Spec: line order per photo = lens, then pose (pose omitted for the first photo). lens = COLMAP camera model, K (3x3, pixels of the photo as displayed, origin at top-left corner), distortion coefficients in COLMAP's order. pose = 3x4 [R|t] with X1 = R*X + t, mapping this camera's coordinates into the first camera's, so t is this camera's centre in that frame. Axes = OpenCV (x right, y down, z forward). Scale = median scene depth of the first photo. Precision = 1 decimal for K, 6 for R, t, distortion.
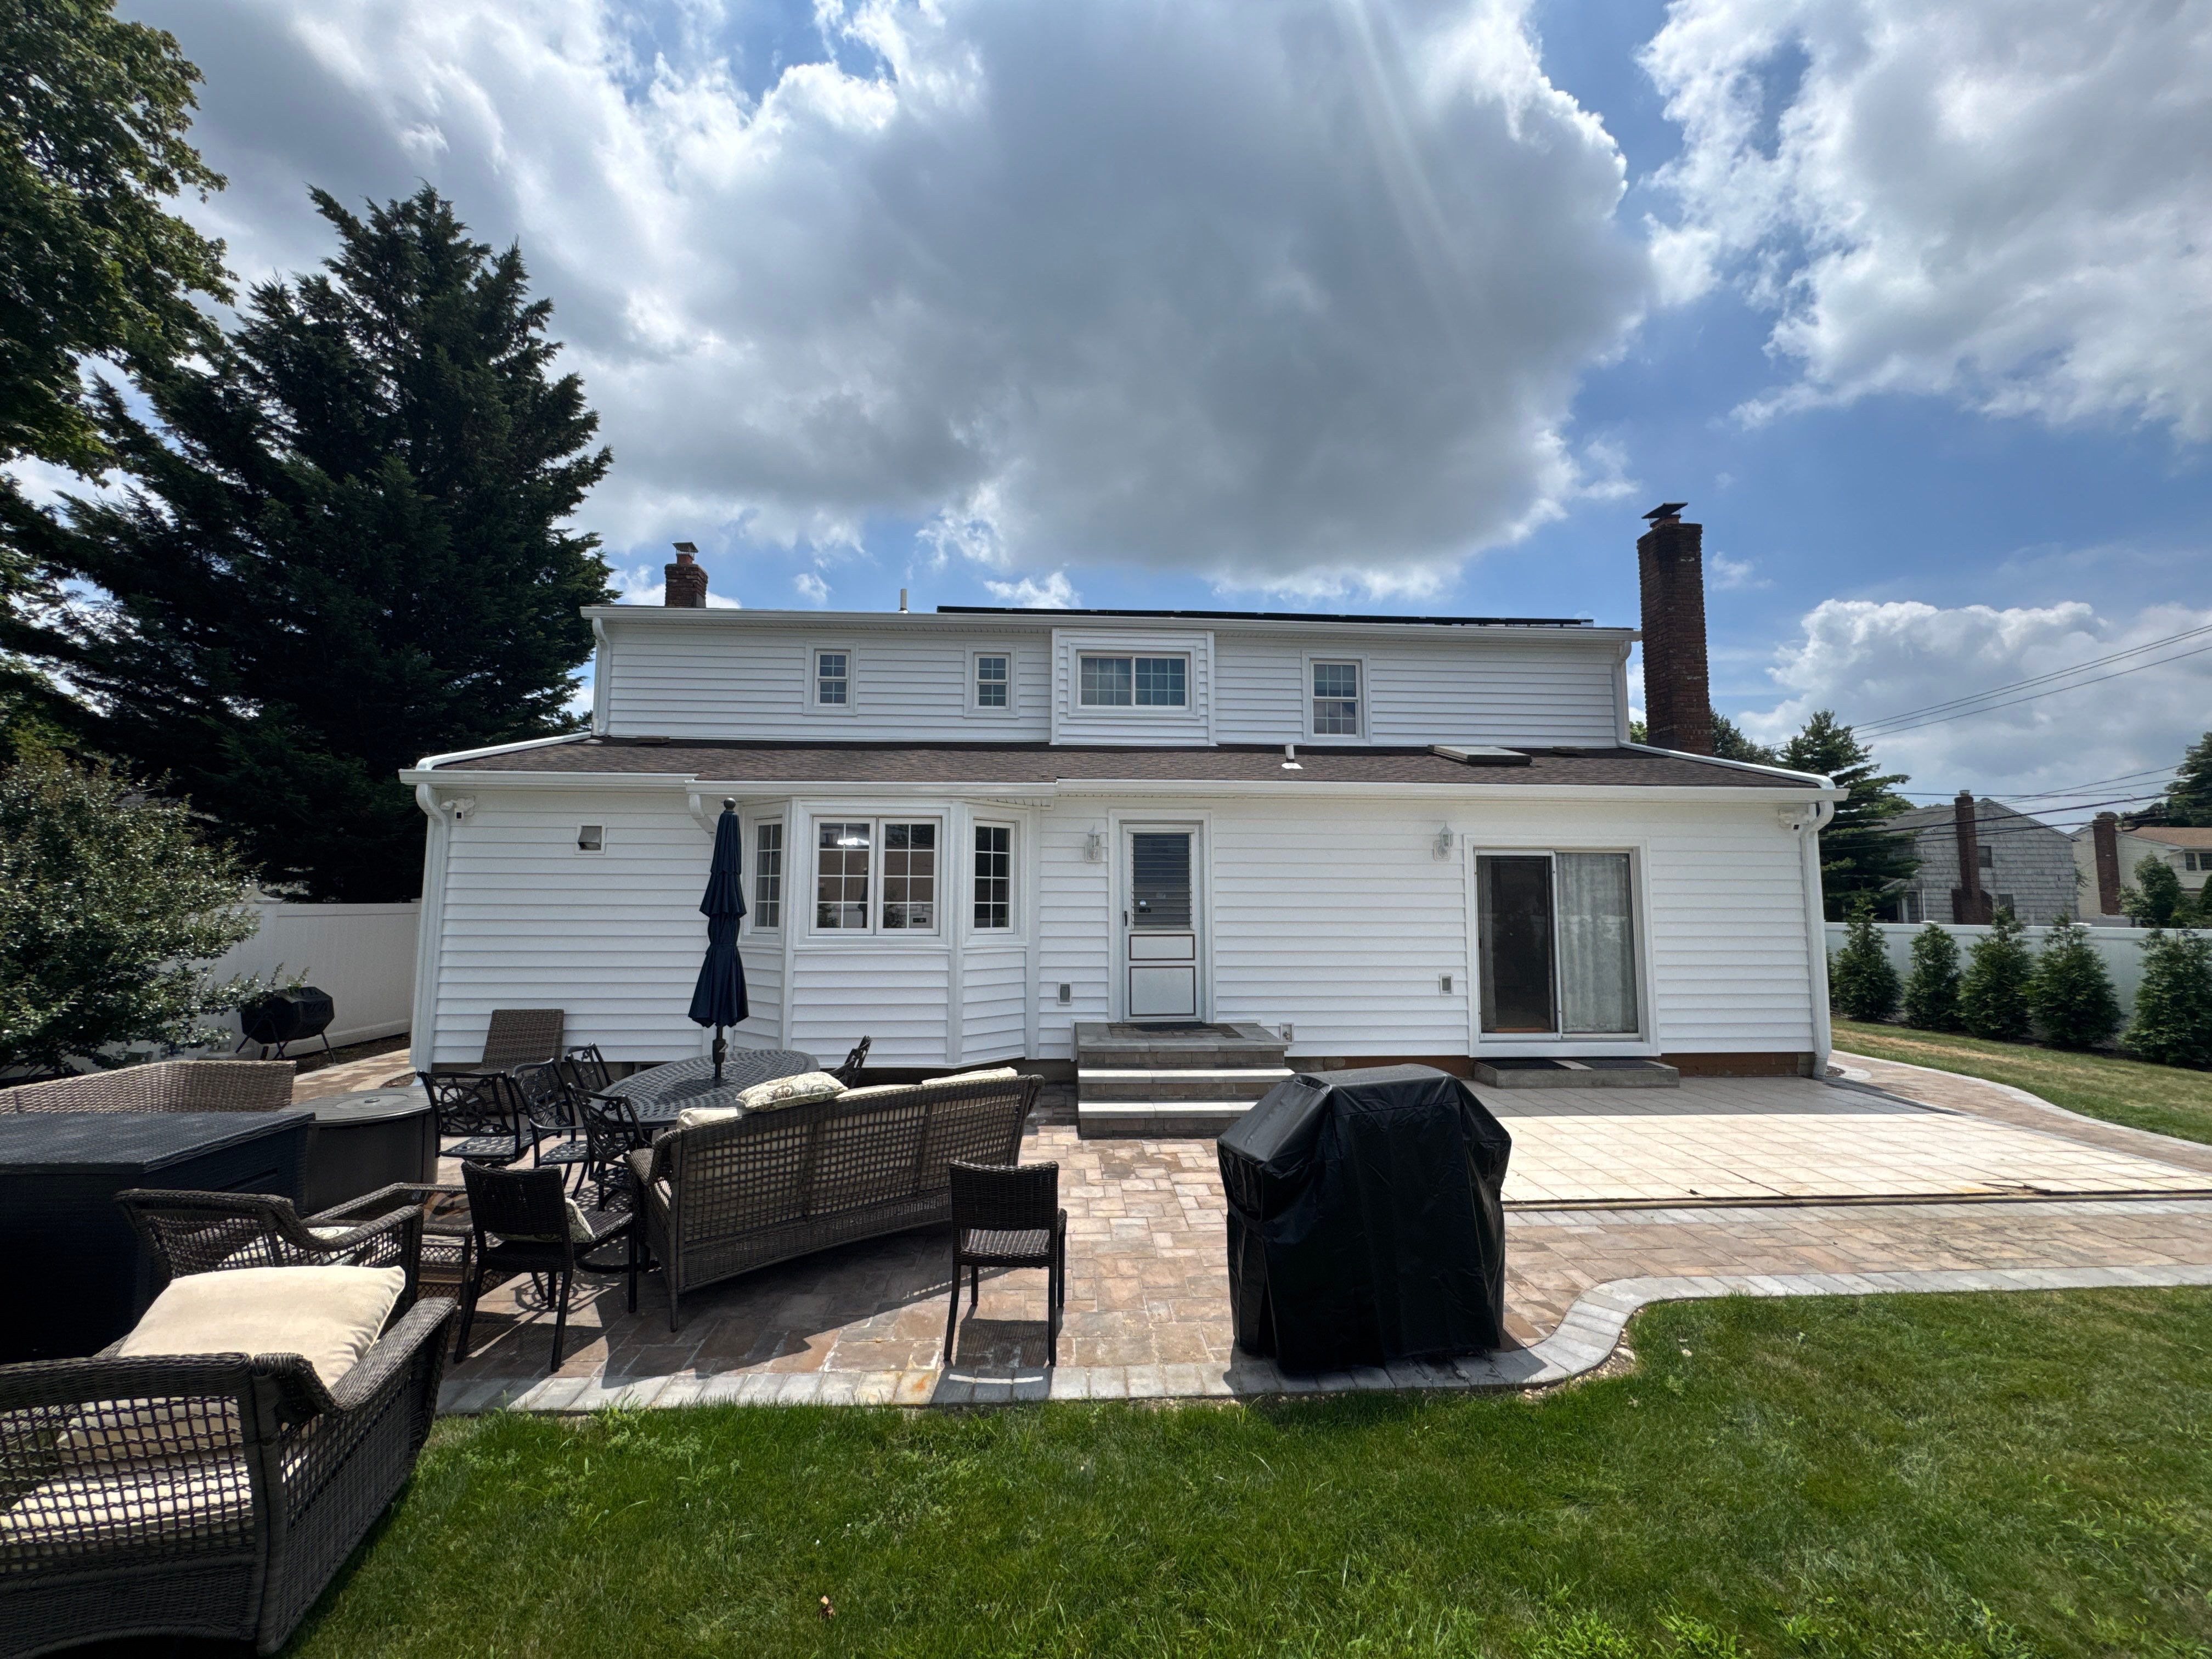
lens RADIAL K [[887.8, 0, 1113.9], [0, 887.8, 832.4], [0, 0, 1]] dist [-0.002461, -0.000256]
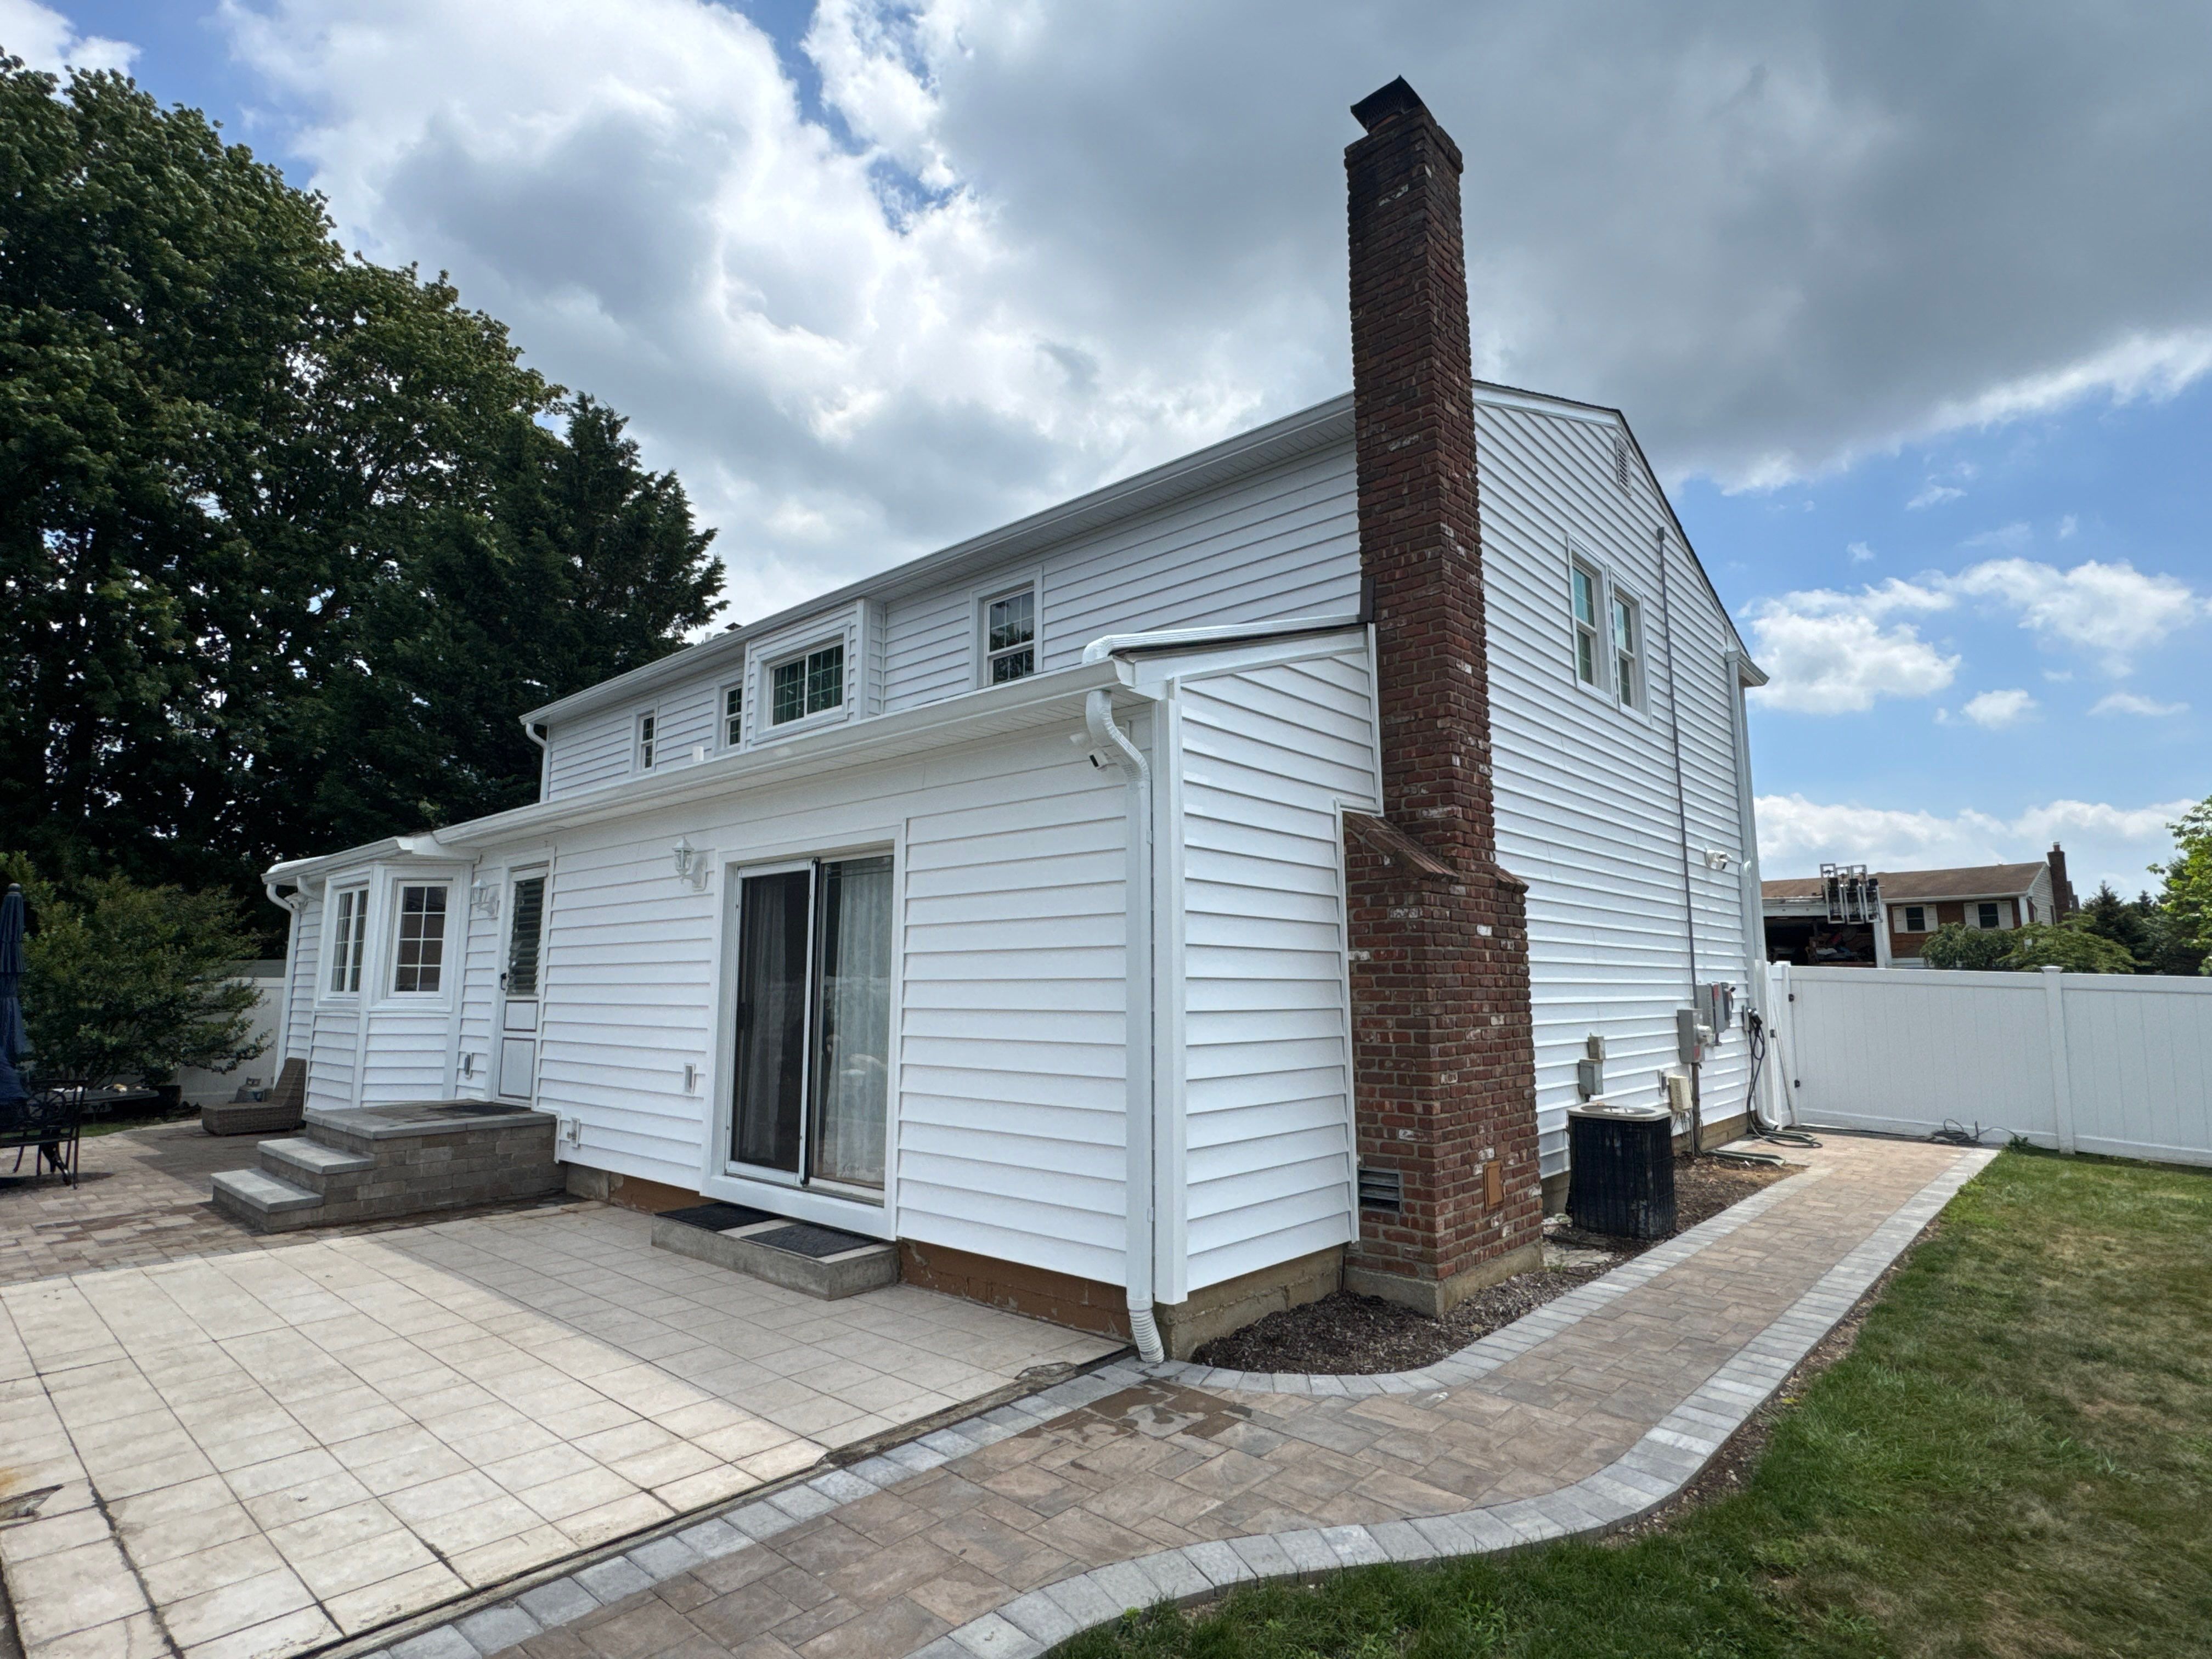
lens RADIAL K [[1124.1, 0, 1111.9], [0, 1124.1, 828.4], [0, 0, 1]] dist [0.003595, 0.000827]
pose [[0.708967, -0.103758, -0.697567, 1.227103], [0.065331, 0.994527, -0.081530, 0.077703], [0.702209, 0.012230, 0.711866, 0.640410]]
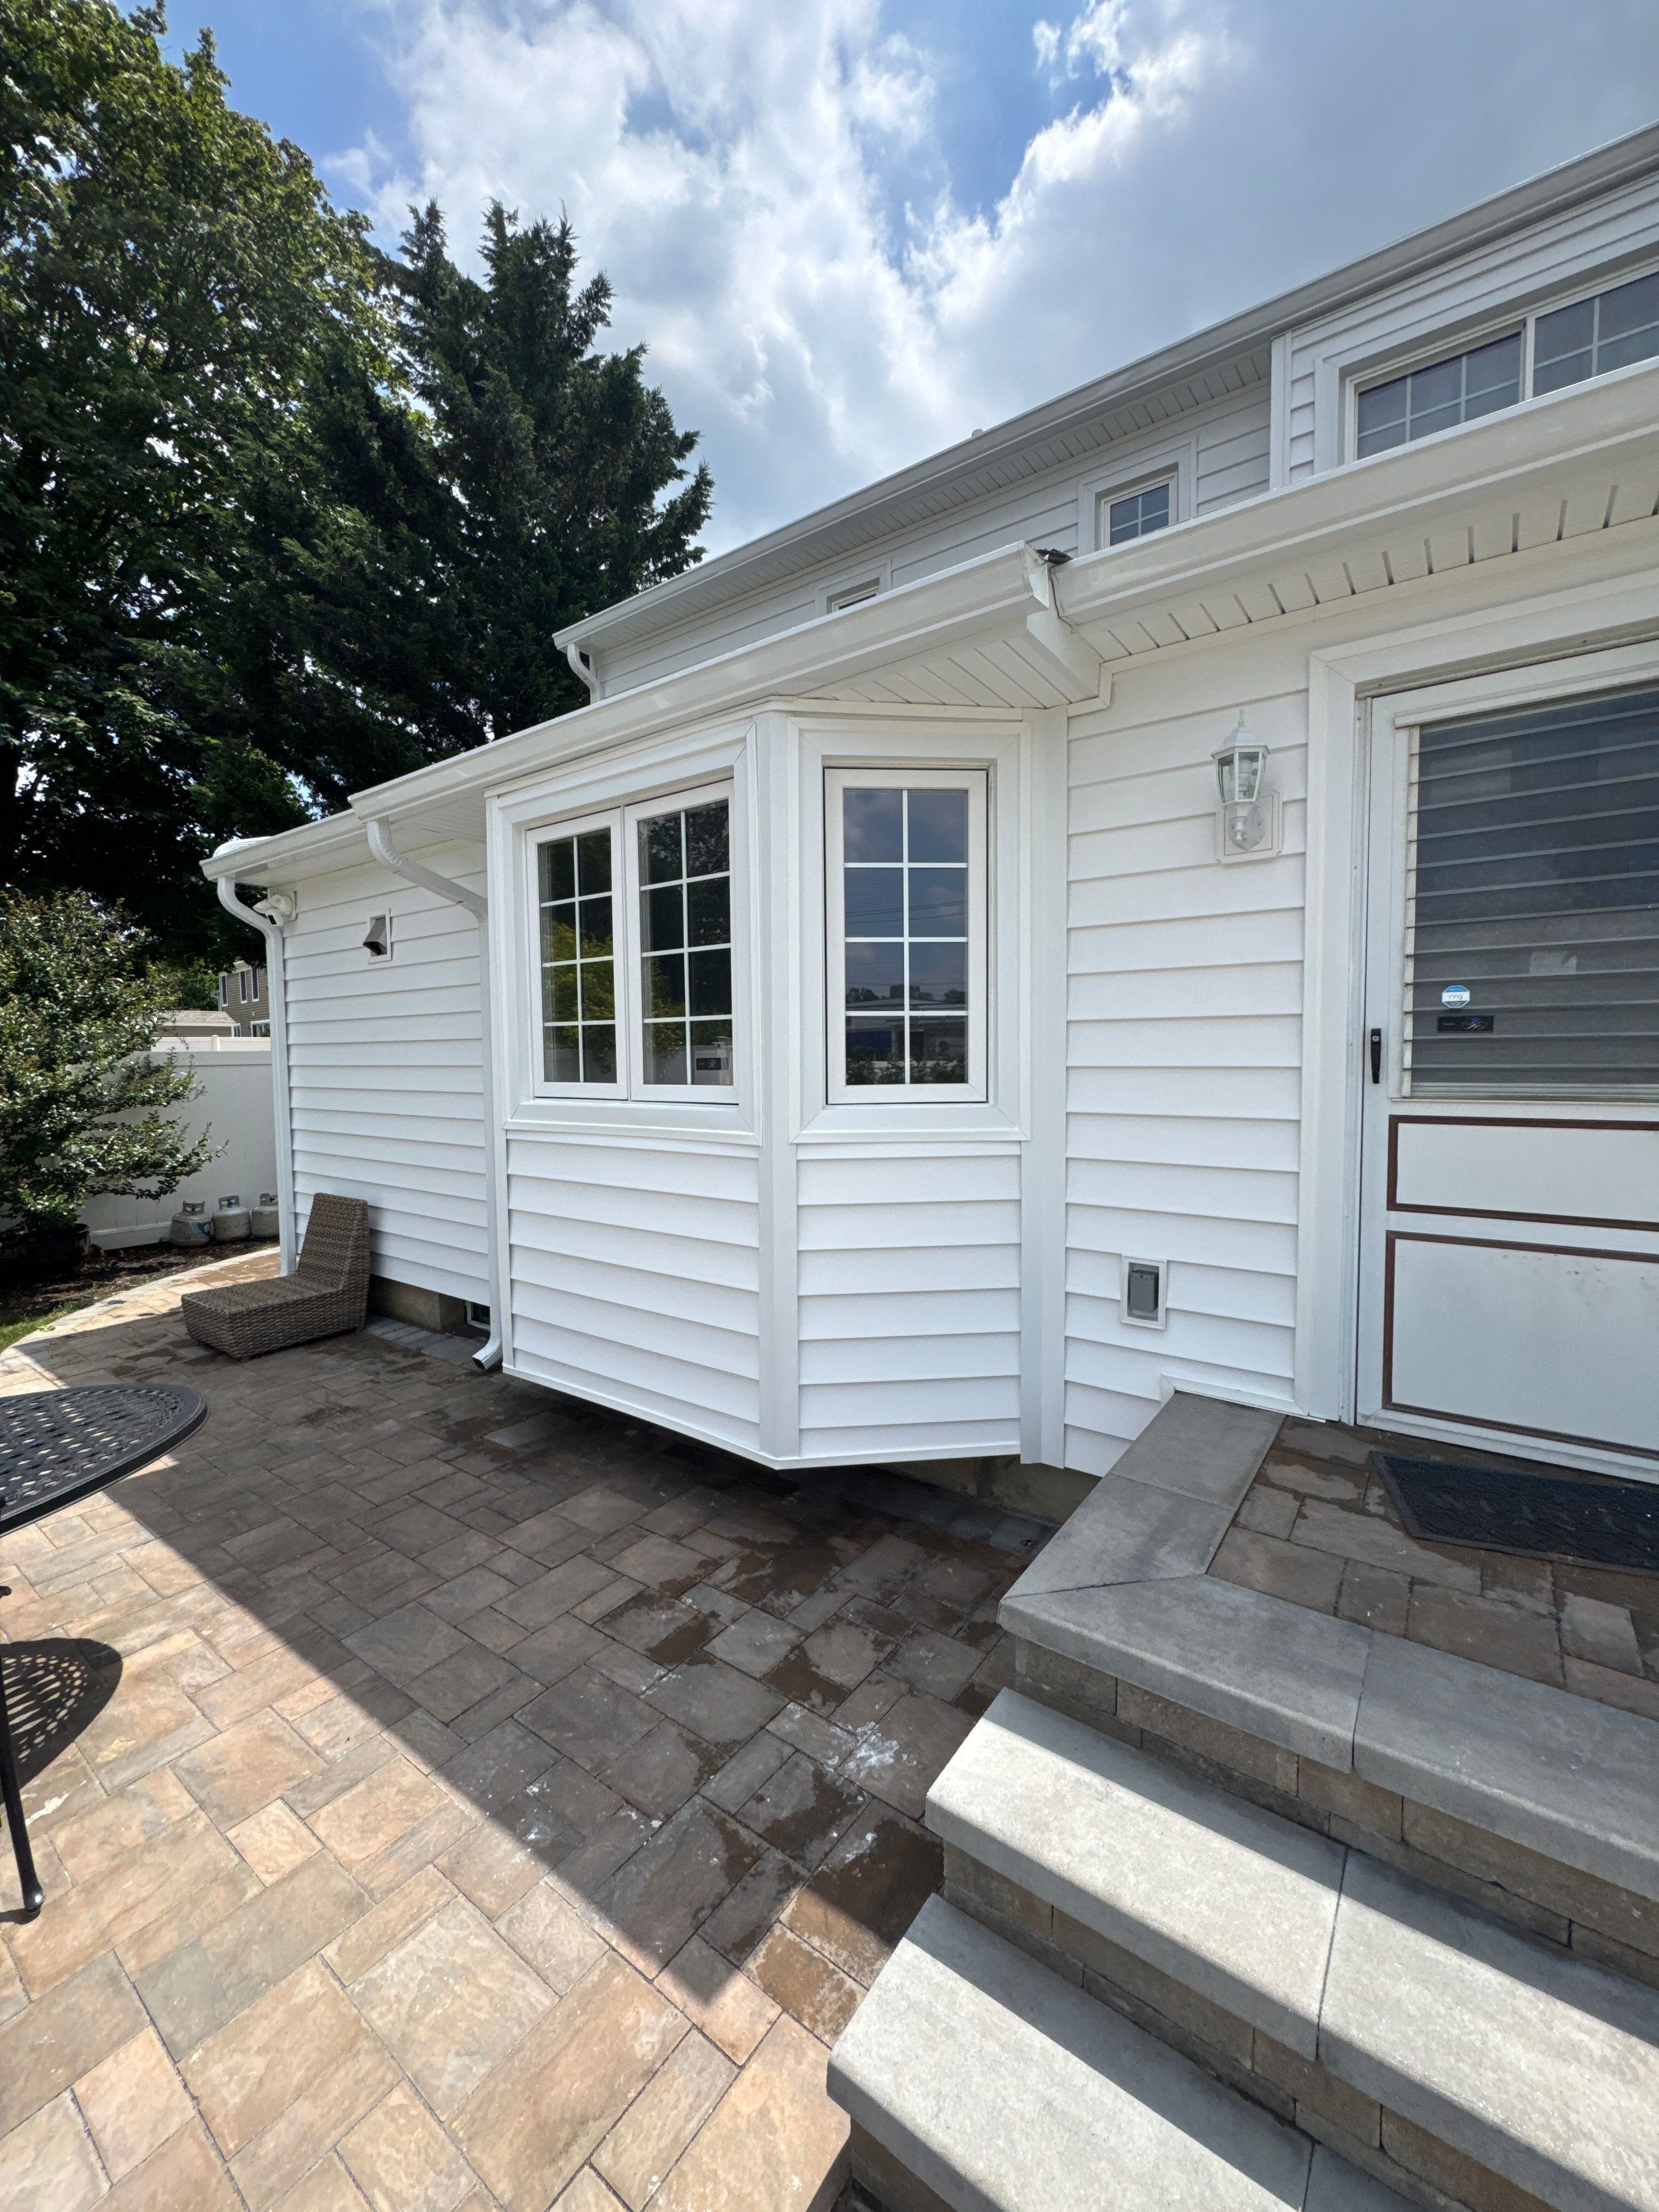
lens RADIAL K [[887.8, 0, 829.9], [0, 887.8, 1113.0], [0, 0, 1]] dist [-0.002461, -0.000256]
pose [[0.768533, 0.031914, -0.639014, 0.059598], [0.064193, 0.989869, 0.126641, 0.069984], [0.636582, -0.138348, 0.758699, 0.695215]]
